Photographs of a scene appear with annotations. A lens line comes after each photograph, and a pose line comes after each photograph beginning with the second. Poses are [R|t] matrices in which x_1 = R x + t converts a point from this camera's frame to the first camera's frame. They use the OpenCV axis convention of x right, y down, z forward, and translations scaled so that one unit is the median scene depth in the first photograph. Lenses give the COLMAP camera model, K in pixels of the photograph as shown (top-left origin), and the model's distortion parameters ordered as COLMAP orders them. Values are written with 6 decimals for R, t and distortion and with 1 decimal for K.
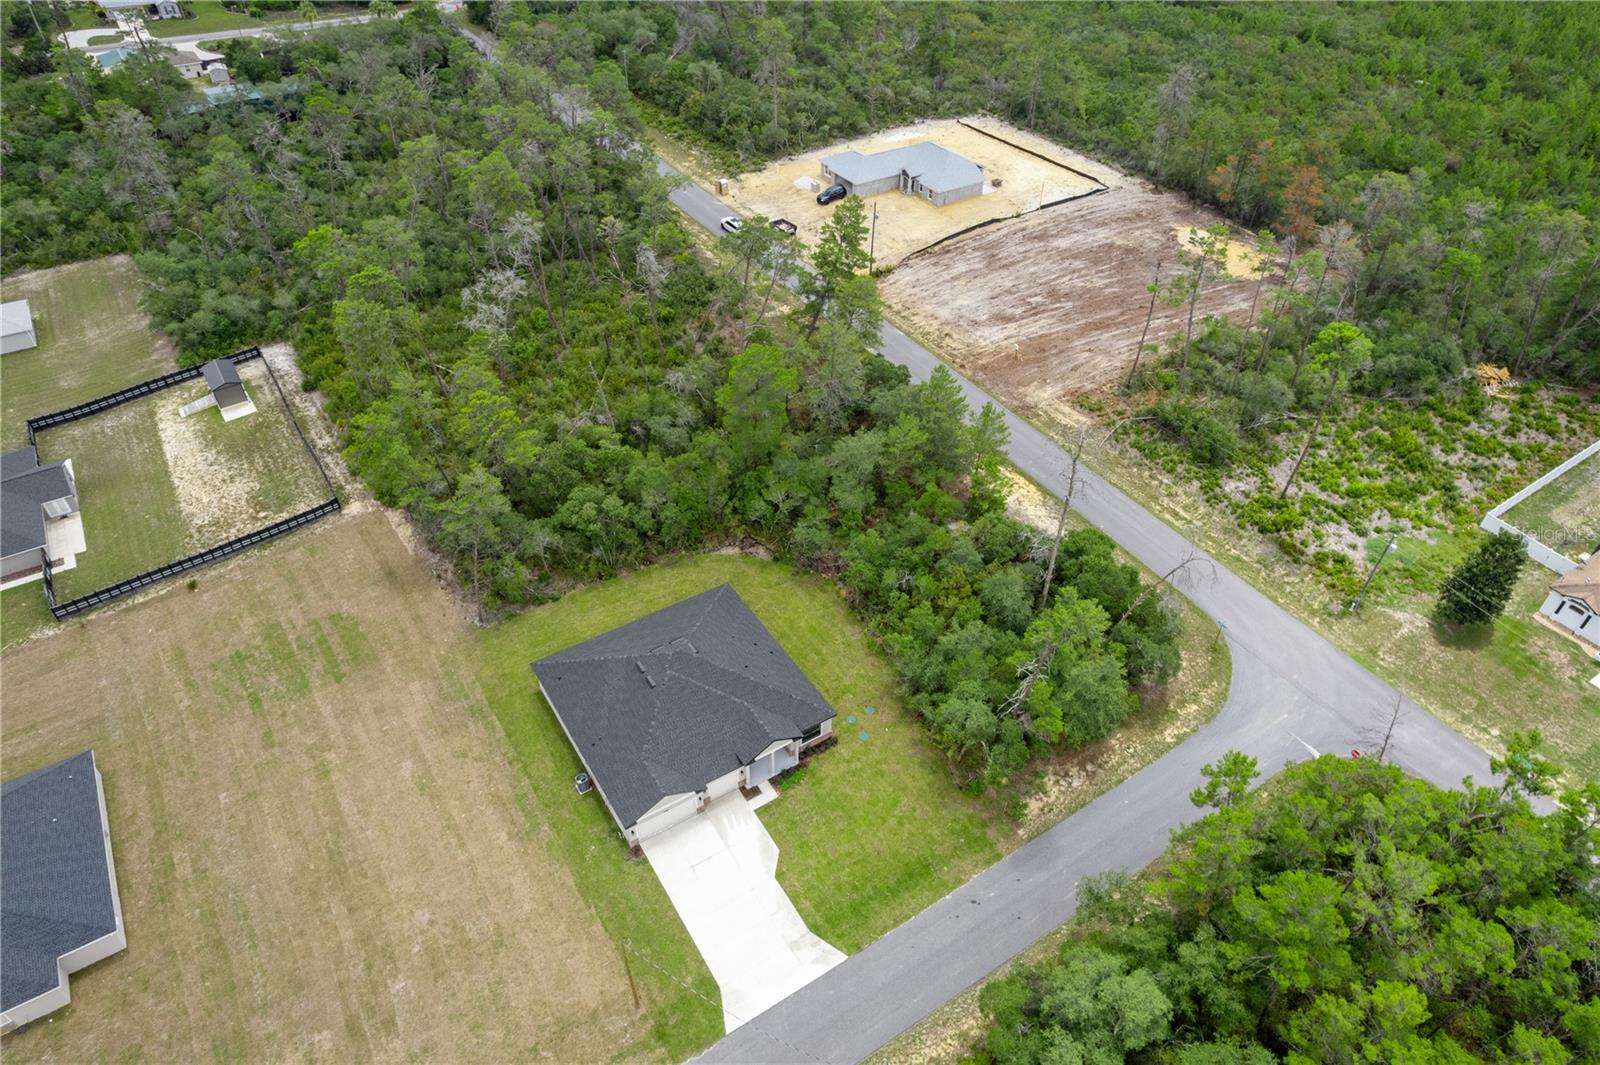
lens RADIAL K [[1032.2, 0, 807.1], [0, 1032.2, 535.7], [0, 0, 1]] dist [-0.082067, 0.072590]
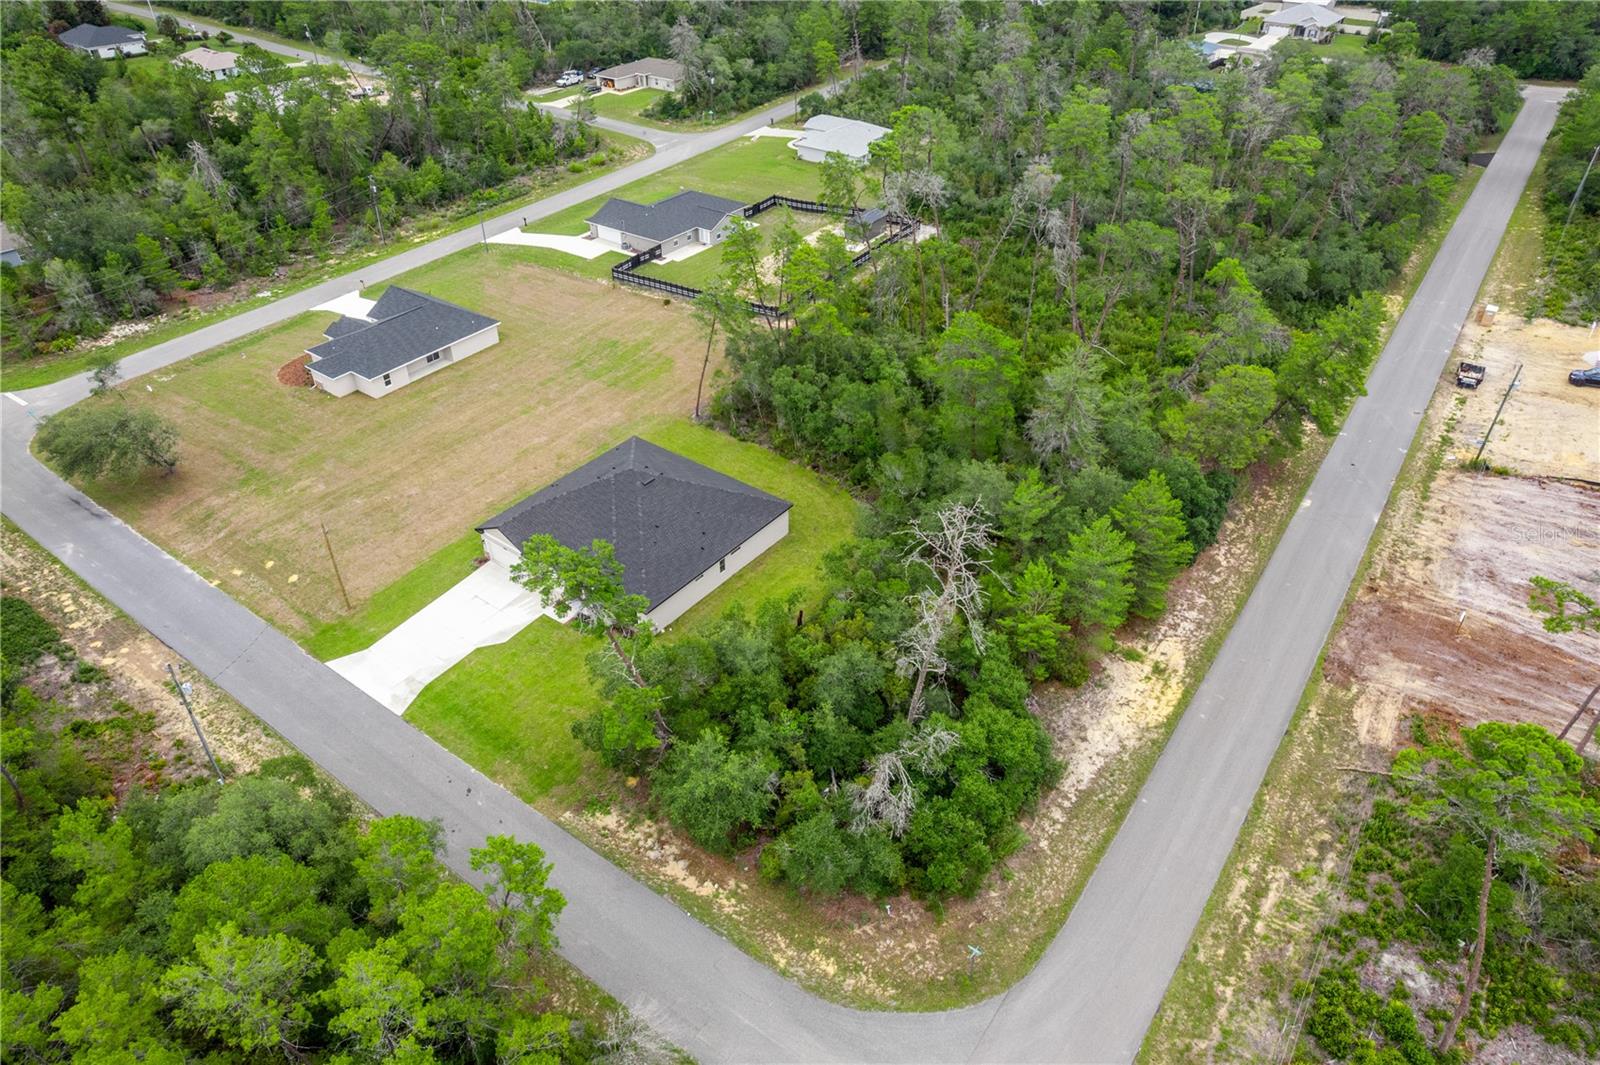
lens RADIAL K [[1032.2, 0, 807.1], [0, 1032.2, 535.7], [0, 0, 1]] dist [-0.082067, 0.072590]
pose [[0.358081, 0.547055, -0.756643, 0.565810], [-0.608644, 0.751299, 0.255152, -0.155880], [0.708047, 0.369161, 0.601988, 0.390956]]
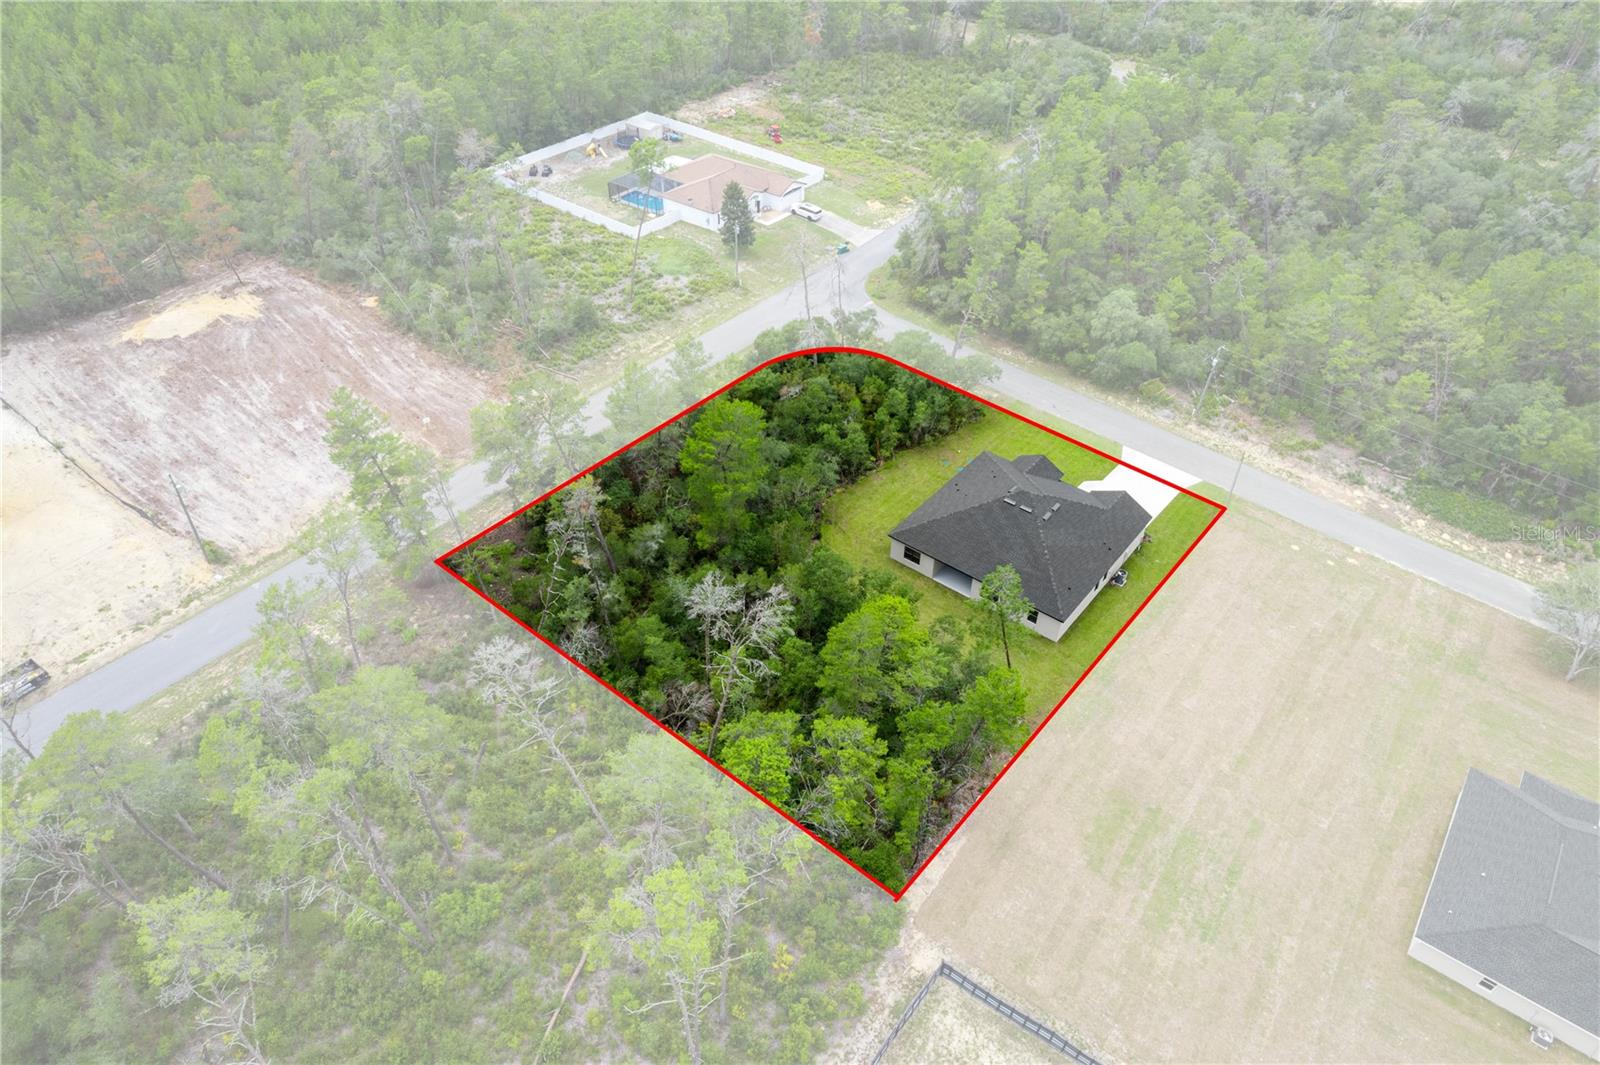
lens RADIAL K [[1032.2, 0, 807.1], [0, 1032.2, 535.7], [0, 0, 1]] dist [-0.082067, 0.072590]
pose [[-0.328259, -0.616531, 0.715636, -0.697906], [0.602001, 0.447274, 0.661468, -0.608113], [-0.727902, 0.647947, 0.224331, 0.711541]]
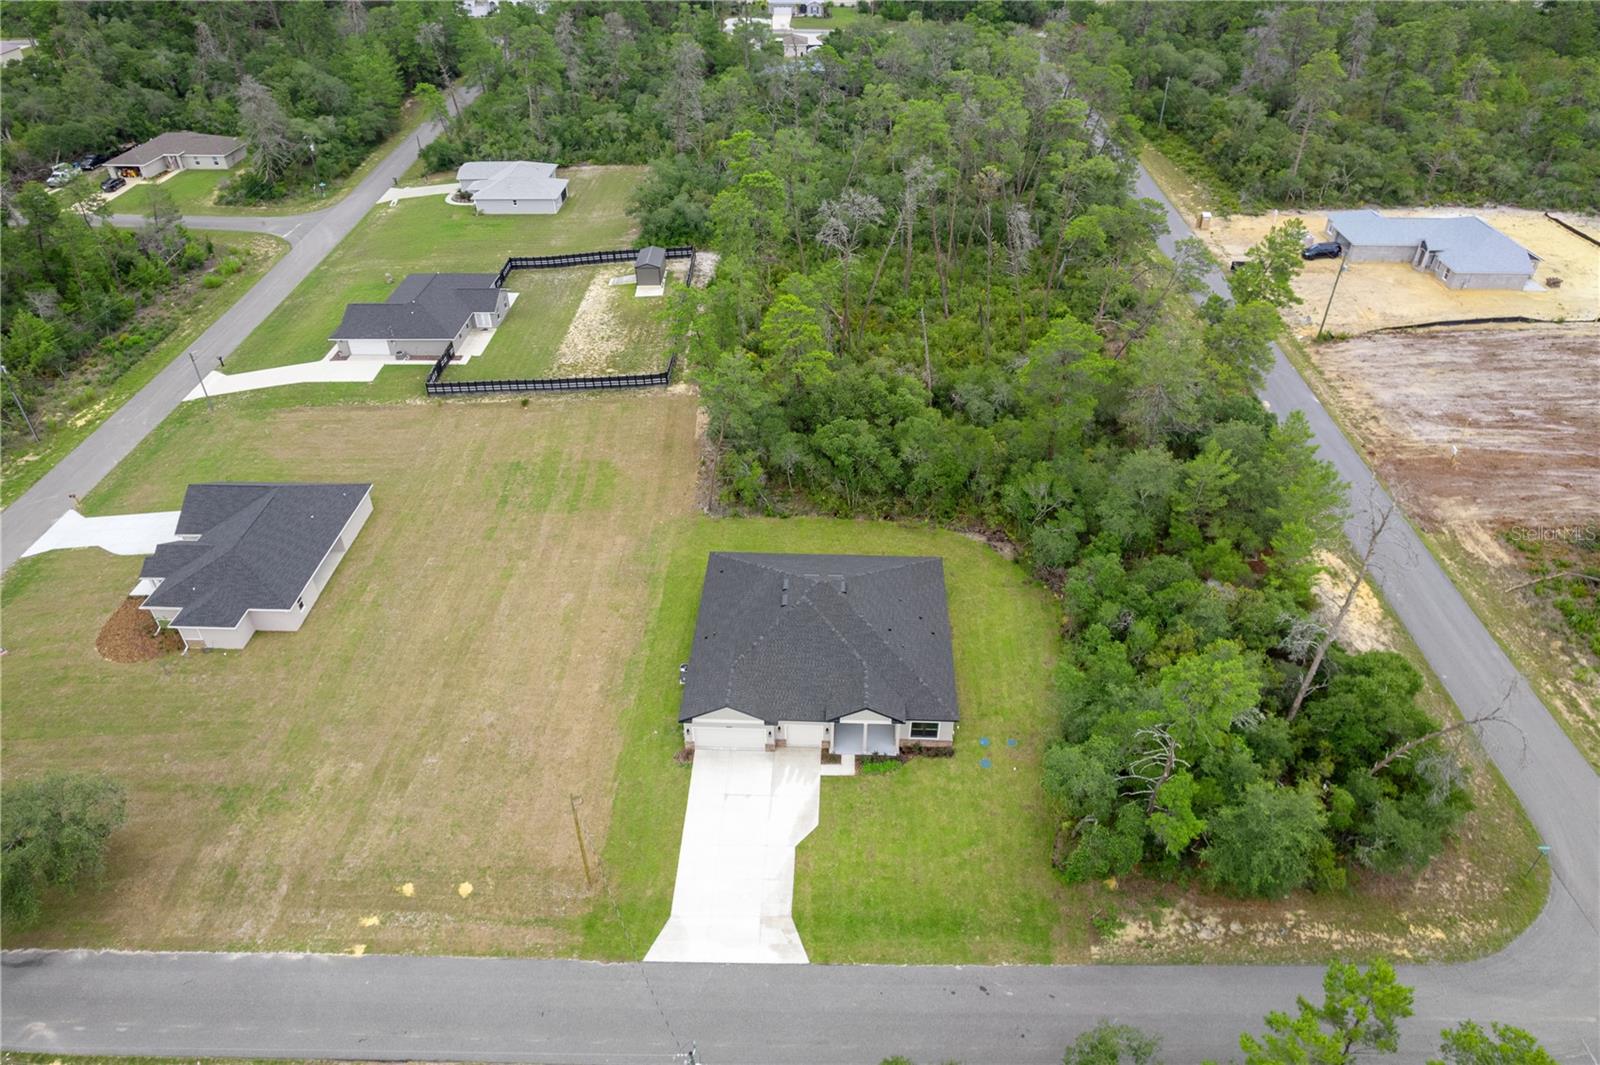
lens RADIAL K [[1032.2, 0, 807.1], [0, 1032.2, 535.7], [0, 0, 1]] dist [-0.082067, 0.072590]
pose [[0.823401, 0.329010, -0.462346, 0.200920], [-0.363418, 0.931495, 0.015643, 0.048983], [0.435820, 0.155145, 0.886562, 0.133789]]
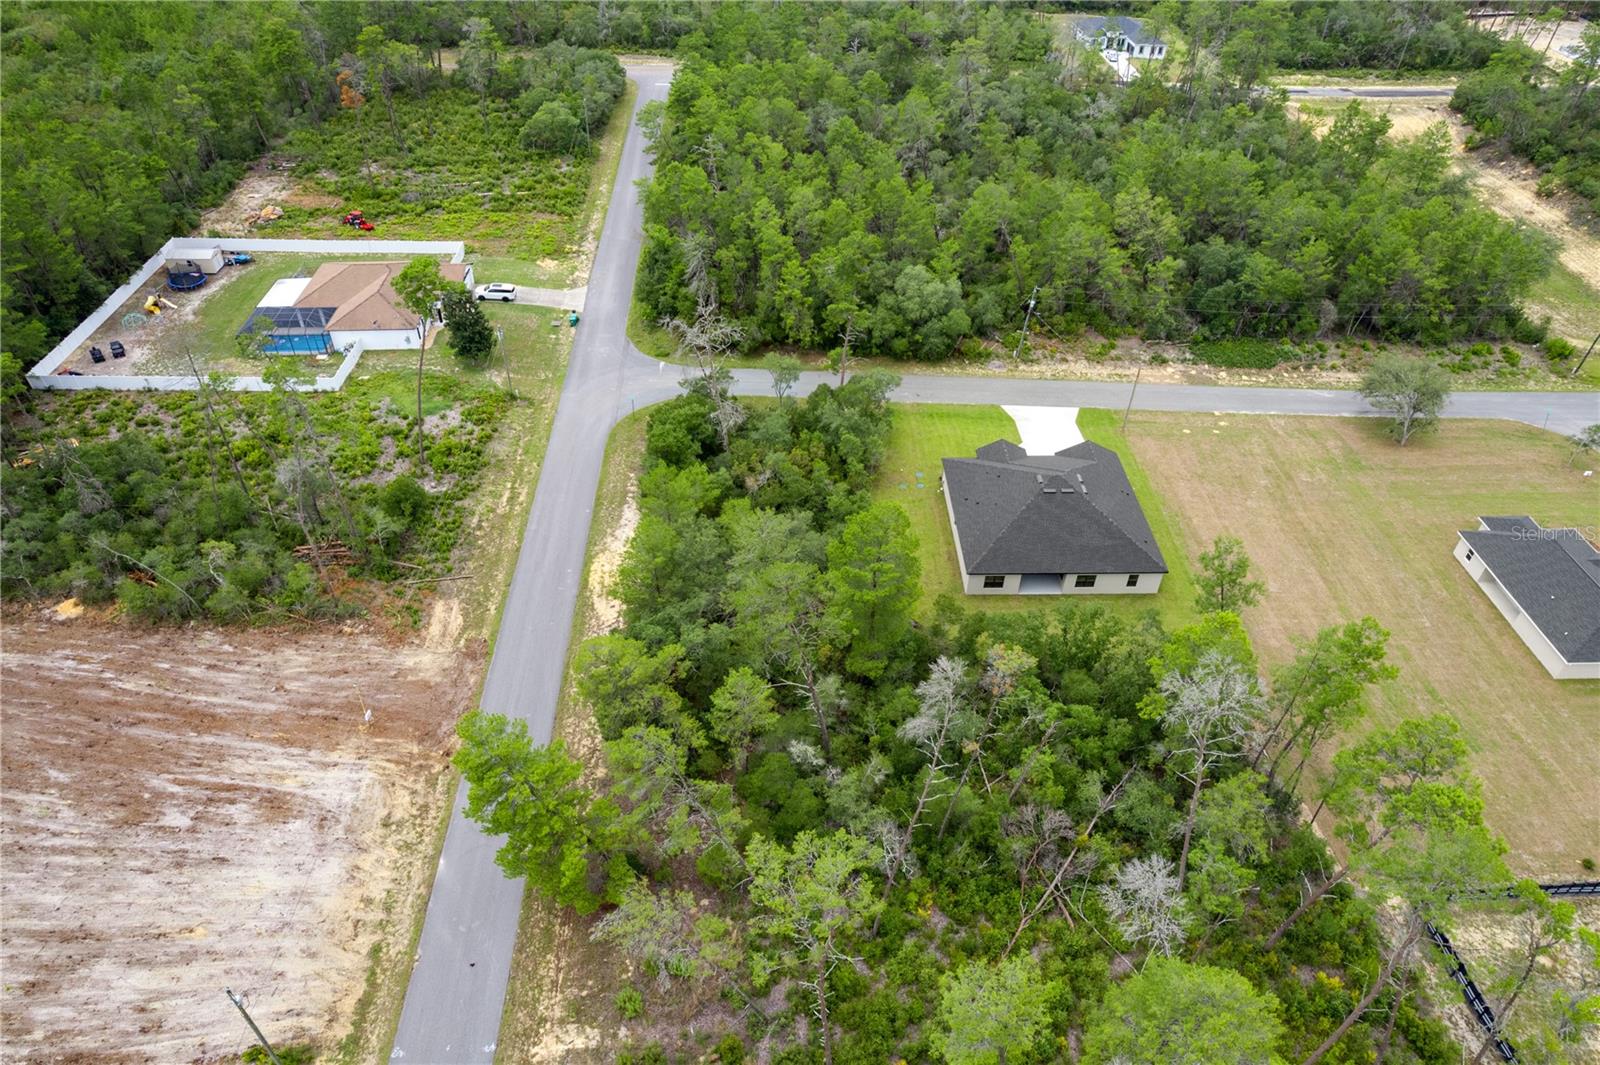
lens RADIAL K [[1032.2, 0, 807.1], [0, 1032.2, 535.7], [0, 0, 1]] dist [-0.082067, 0.072590]
pose [[-0.859784, -0.343996, 0.377410, -0.267025], [0.314041, 0.226610, 0.921968, -0.812657], [-0.402678, 0.911216, -0.086807, 0.965053]]
